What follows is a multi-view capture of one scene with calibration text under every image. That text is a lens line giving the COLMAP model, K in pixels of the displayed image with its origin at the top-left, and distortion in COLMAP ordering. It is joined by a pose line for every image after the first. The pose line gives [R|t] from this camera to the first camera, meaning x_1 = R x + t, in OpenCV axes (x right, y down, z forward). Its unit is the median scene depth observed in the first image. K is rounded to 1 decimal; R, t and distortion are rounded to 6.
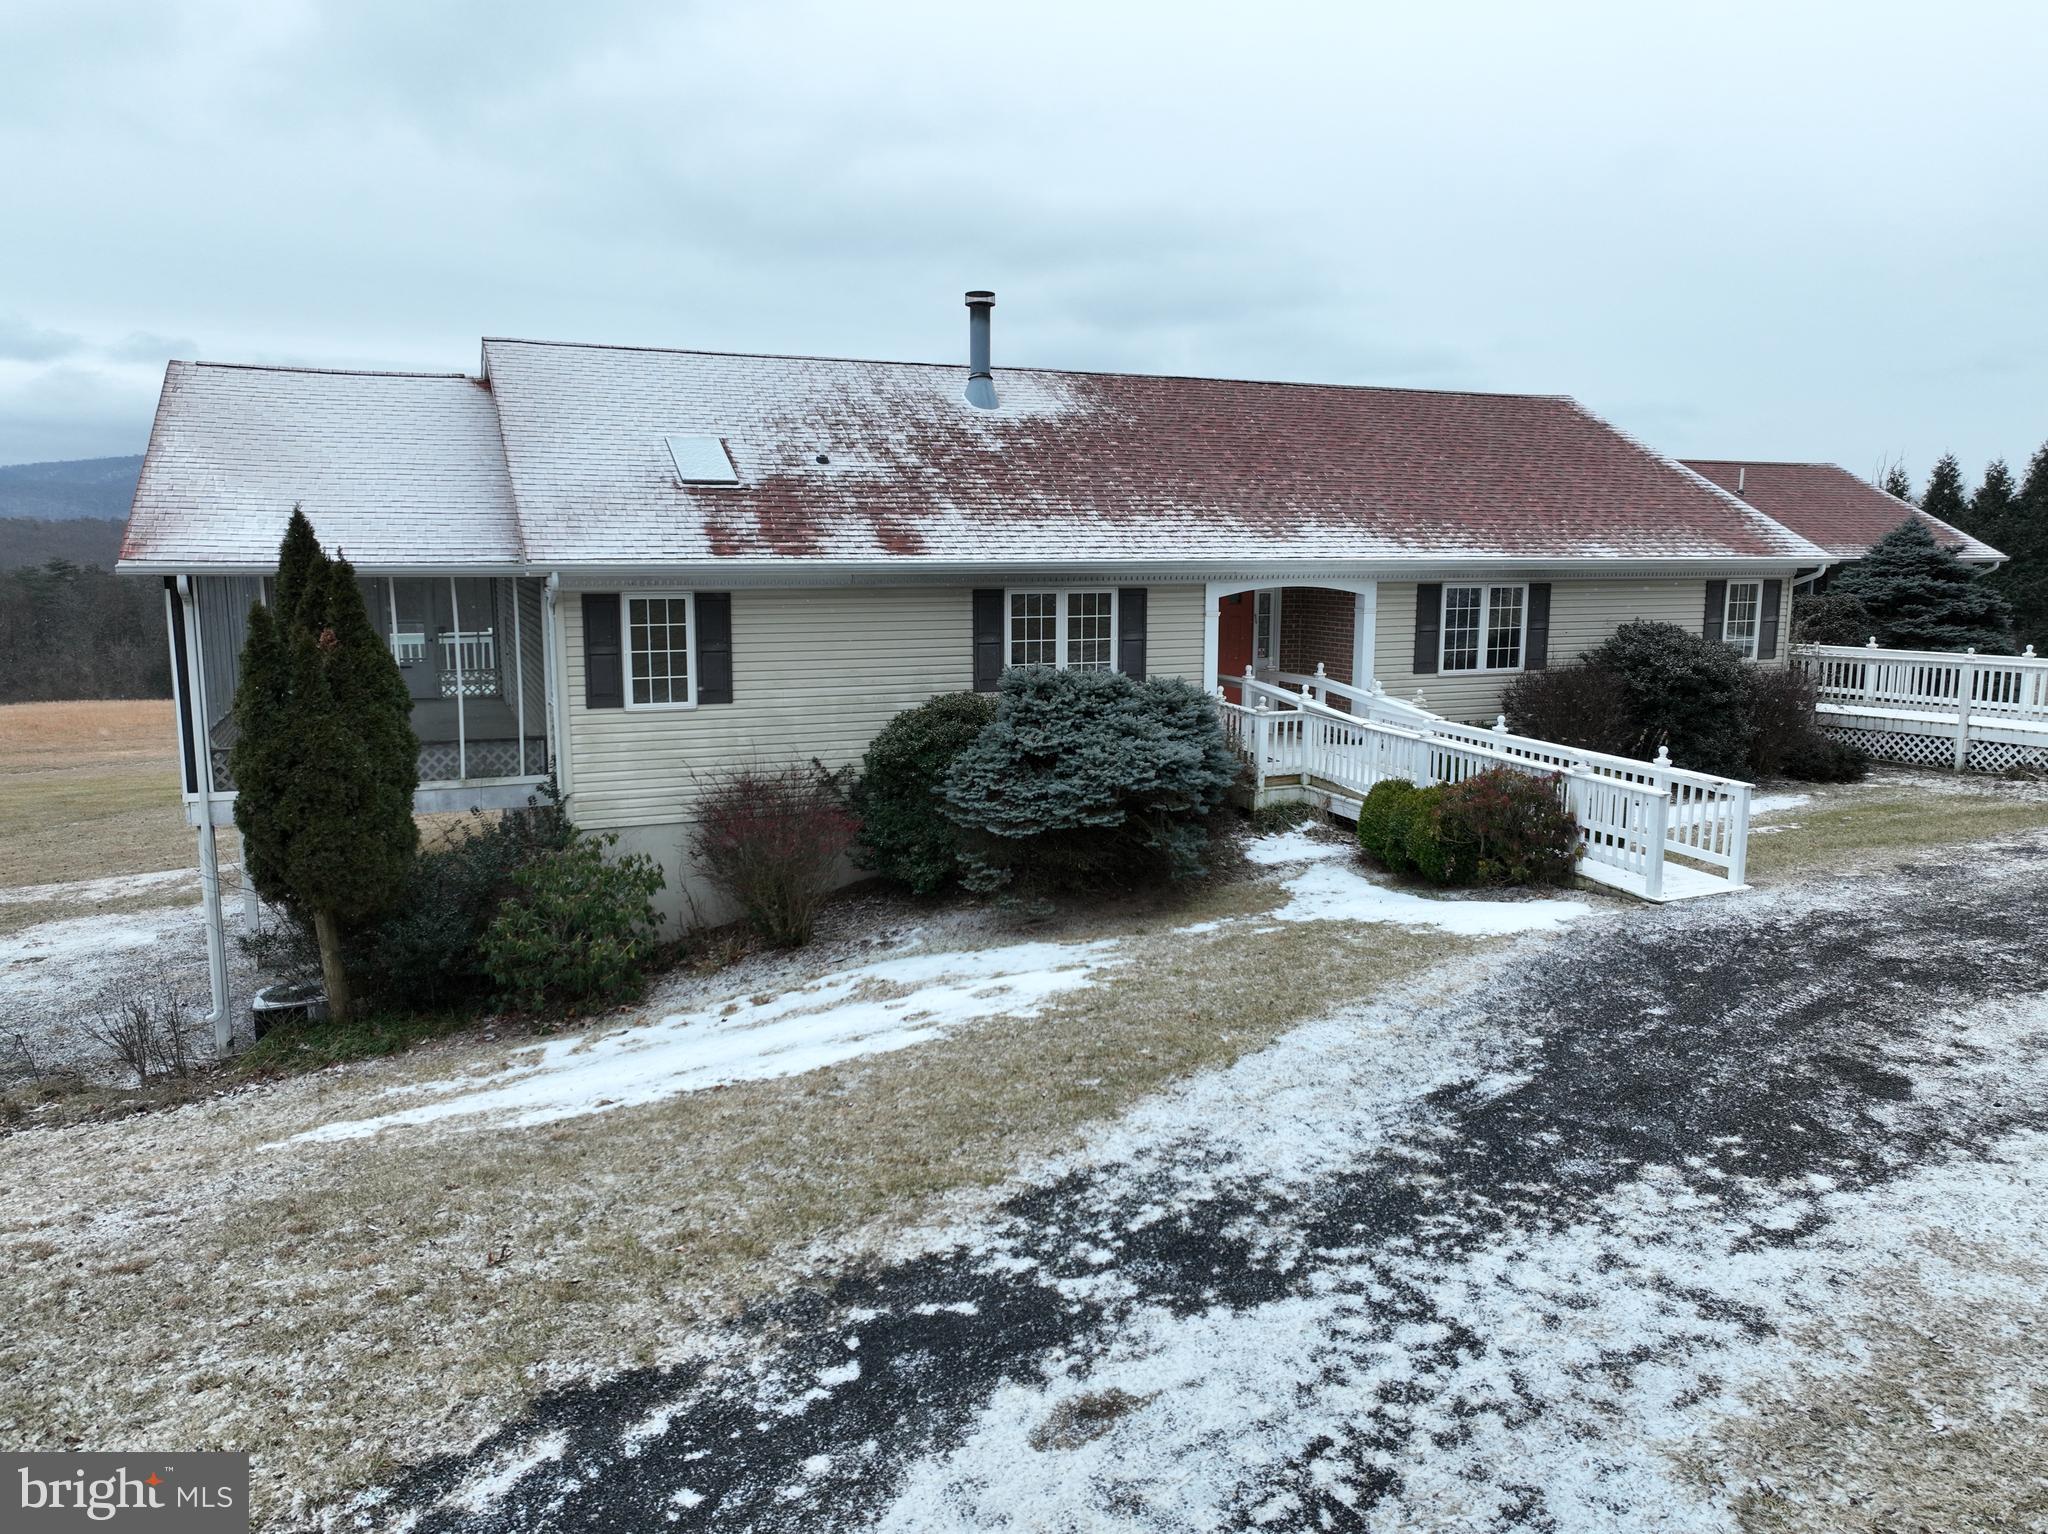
lens RADIAL K [[1429.3, 0, 1035.1], [0, 1429.3, 769.0], [0, 0, 1]] dist [0.006662, 0.006340]
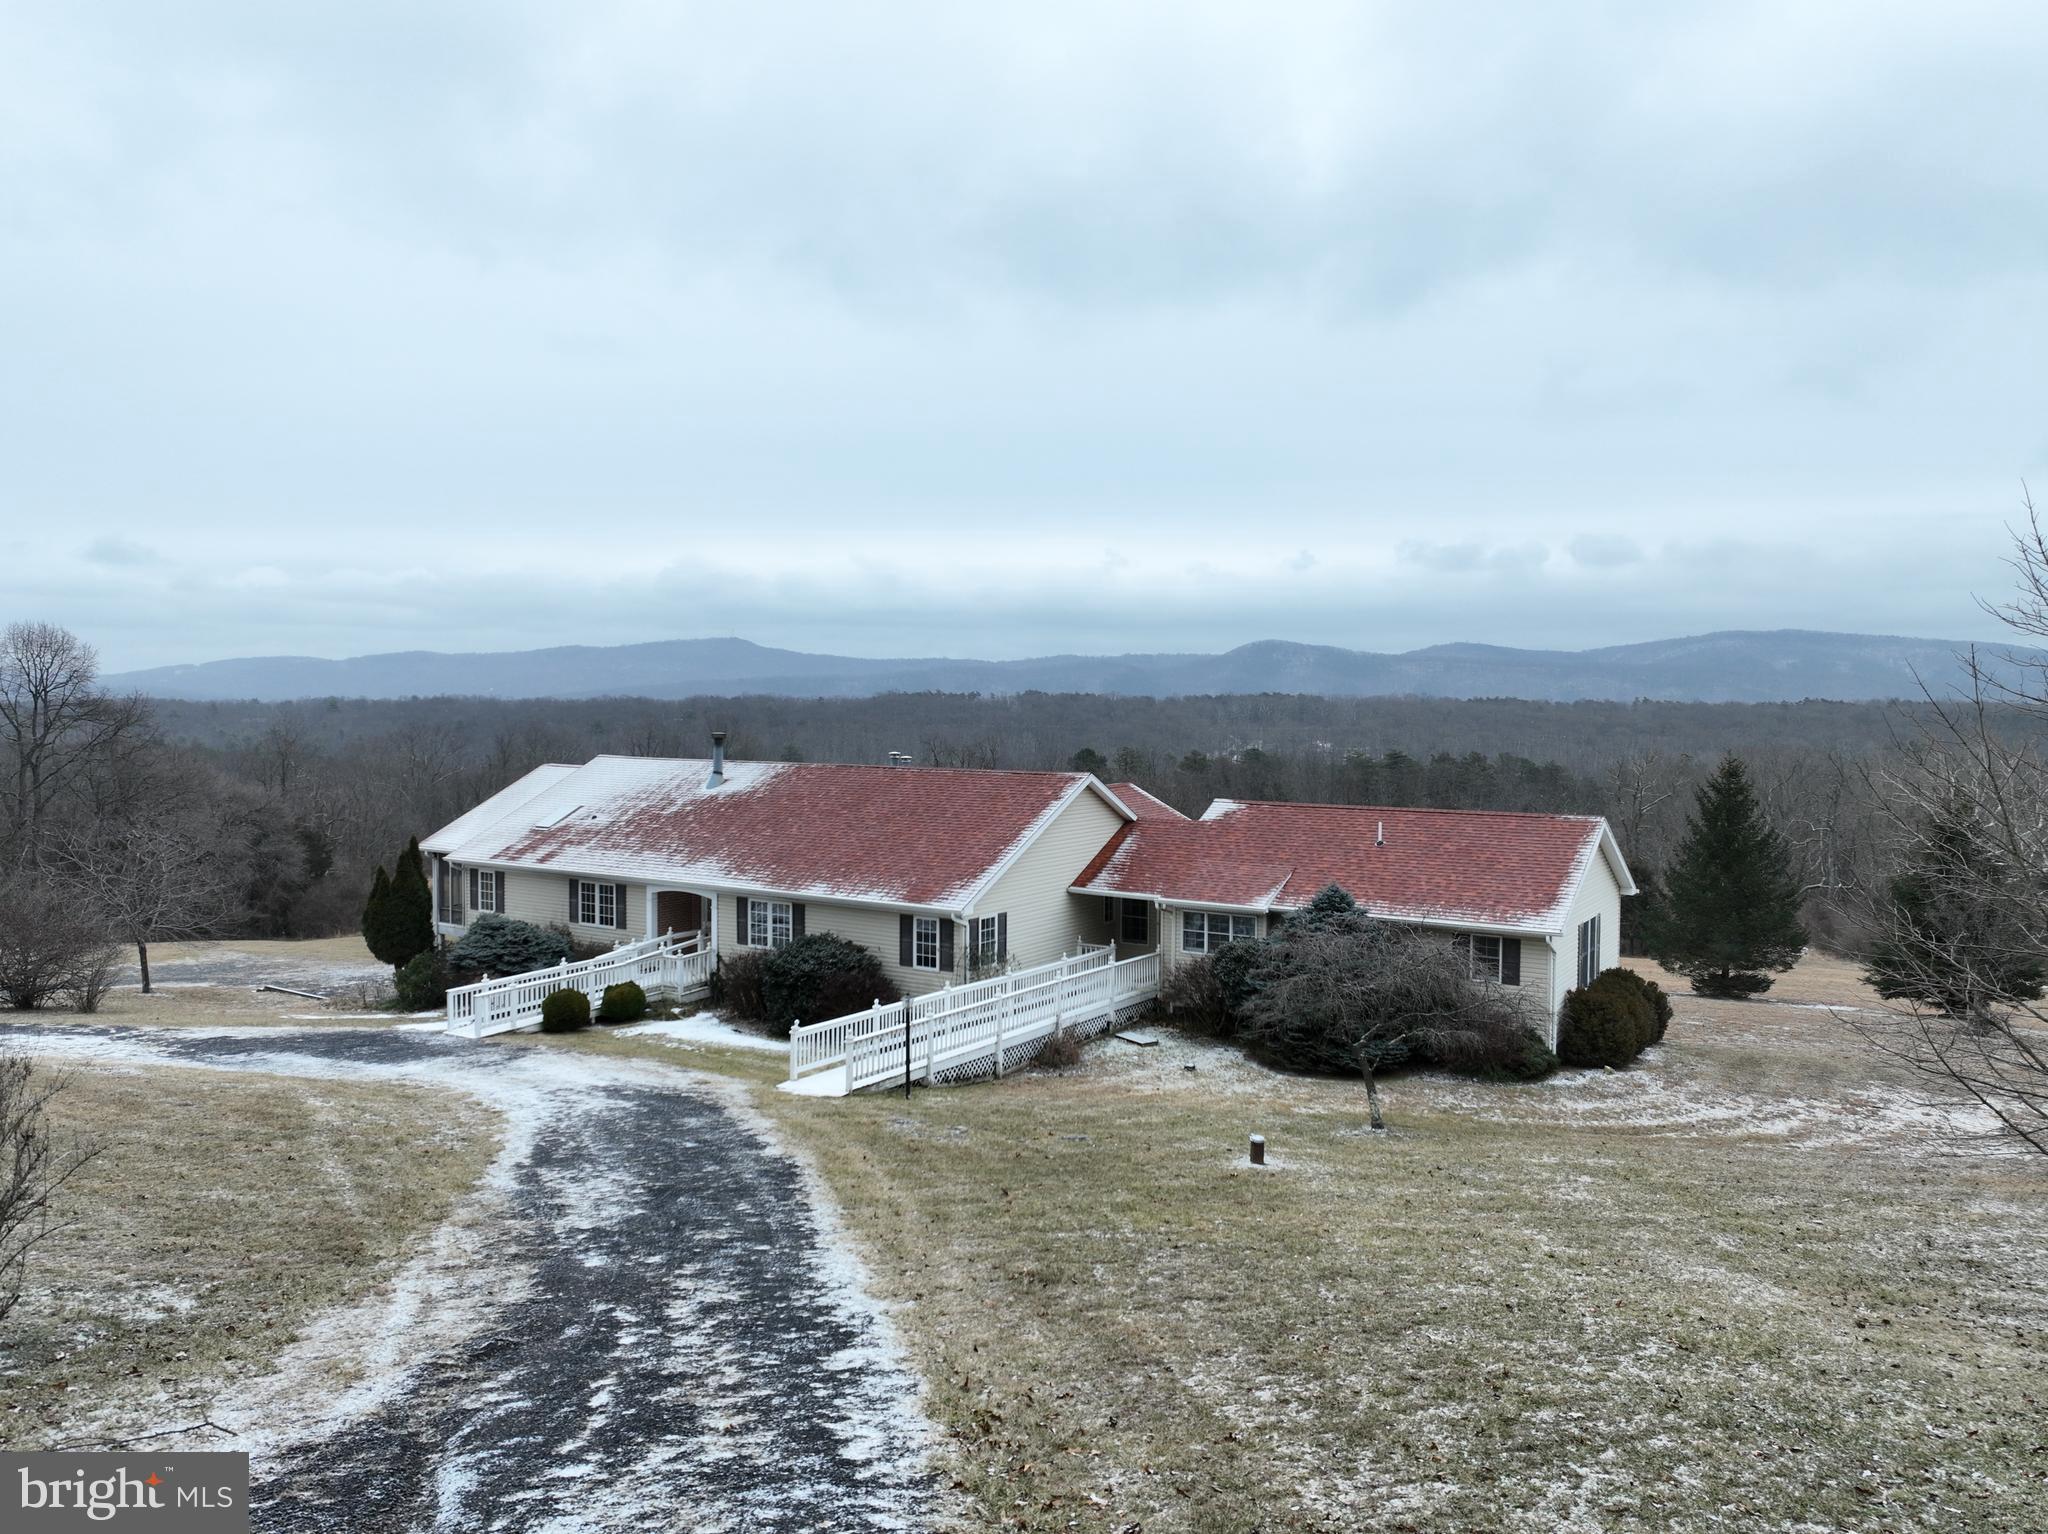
lens RADIAL K [[1436.1, 0, 1033.9], [0, 1436.1, 760.7], [0, 0, 1]] dist [0.002485, 0.008700]
pose [[0.554908, 0.033385, -0.831241, 2.582636], [-0.135957, 0.989400, -0.051024, -0.329877], [0.820727, 0.141327, 0.553565, 0.302523]]
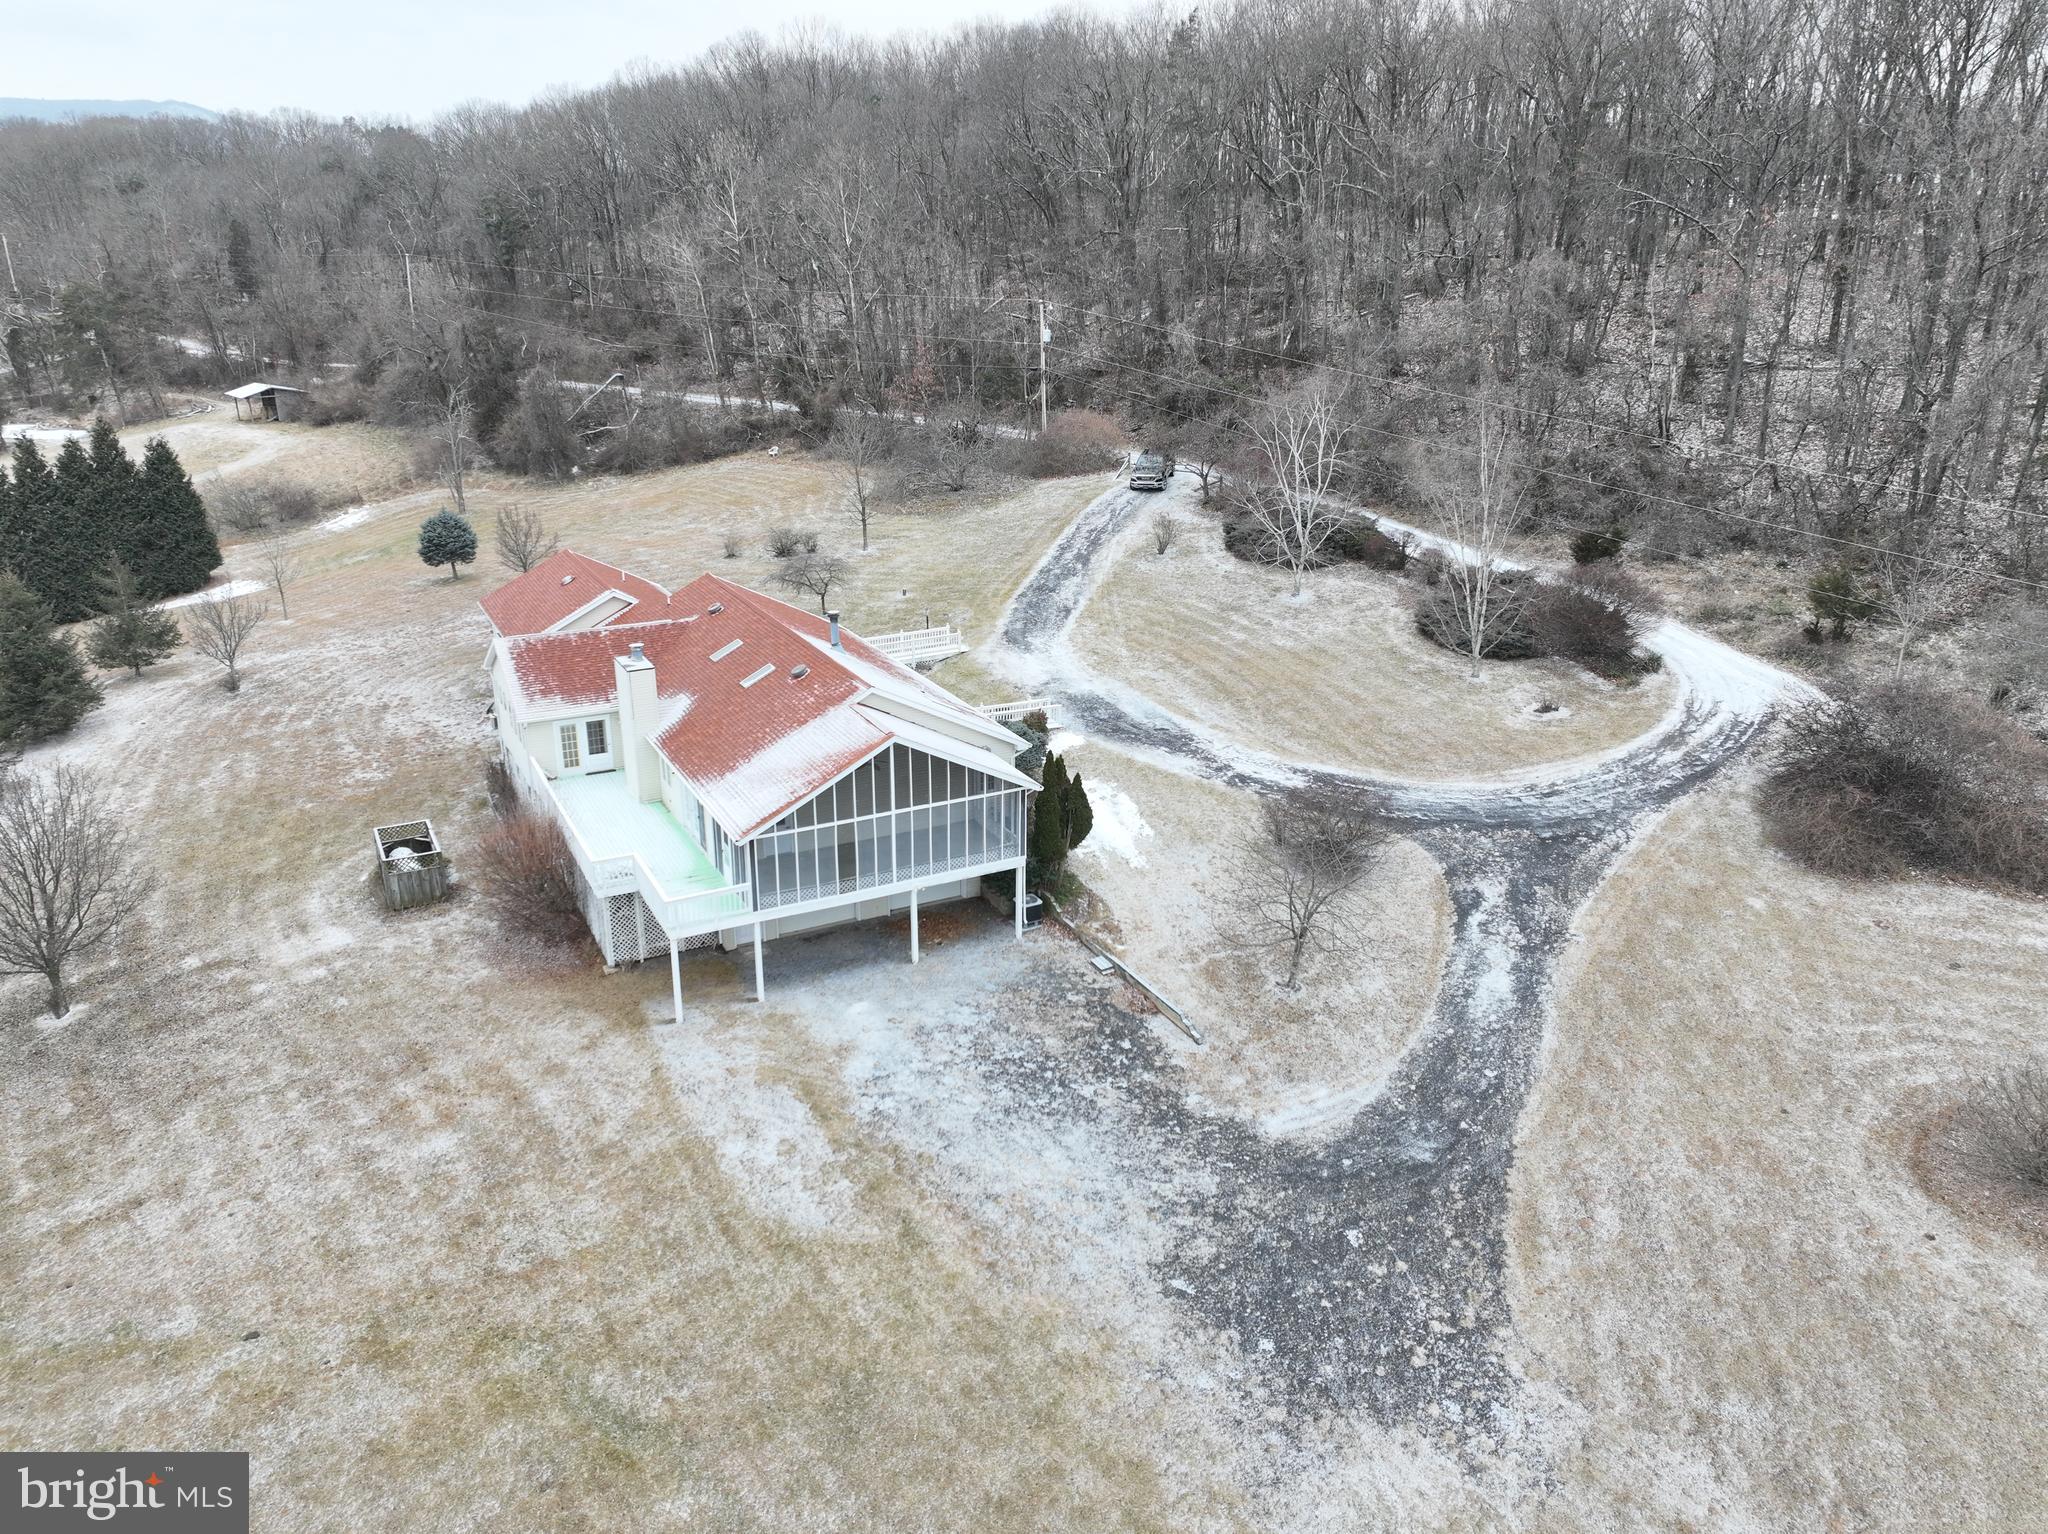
lens RADIAL K [[1436.1, 0, 1033.9], [0, 1436.1, 760.7], [0, 0, 1]] dist [0.002485, 0.008700]
pose [[-0.076990, -0.339353, 0.937503, -3.346738], [0.150548, 0.925556, 0.347391, -1.213136], [-0.985600, 0.167885, -0.020169, 0.991348]]
